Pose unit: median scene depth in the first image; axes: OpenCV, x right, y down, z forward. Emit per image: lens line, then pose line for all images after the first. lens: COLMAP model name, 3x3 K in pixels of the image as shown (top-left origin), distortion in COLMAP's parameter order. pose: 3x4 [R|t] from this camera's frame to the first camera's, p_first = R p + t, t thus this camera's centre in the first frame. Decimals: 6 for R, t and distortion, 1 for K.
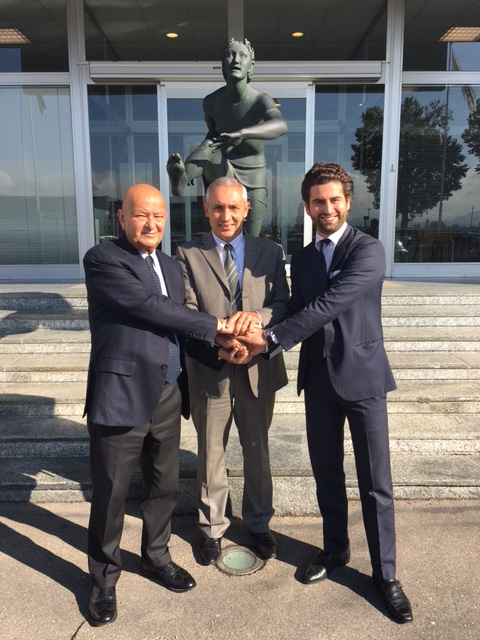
lens RADIAL K [[539.0, 0, 242.6], [0, 539.0, 320.9], [0, 0, 1]] dist [0.019467, -0.001050]
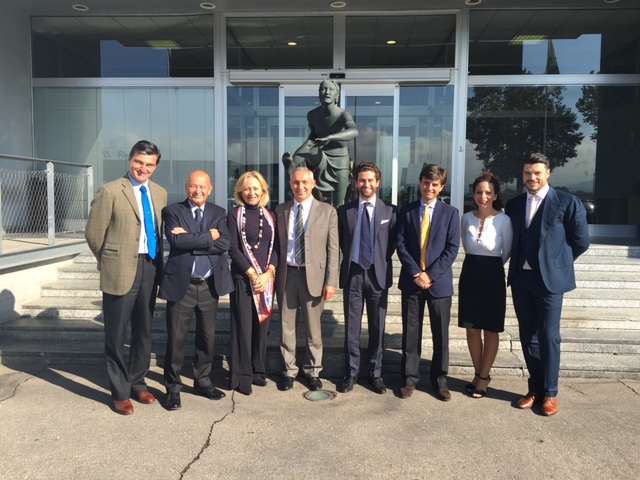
lens RADIAL K [[539.0, 0, 319.5], [0, 539.0, 239.0], [0, 0, 1]] dist [0.019467, -0.001050]
pose [[0.997158, 0.017361, -0.073313, 0.043407], [-0.023402, 0.996327, -0.082365, 0.041524], [0.071614, 0.083847, 0.993902, -0.270316]]
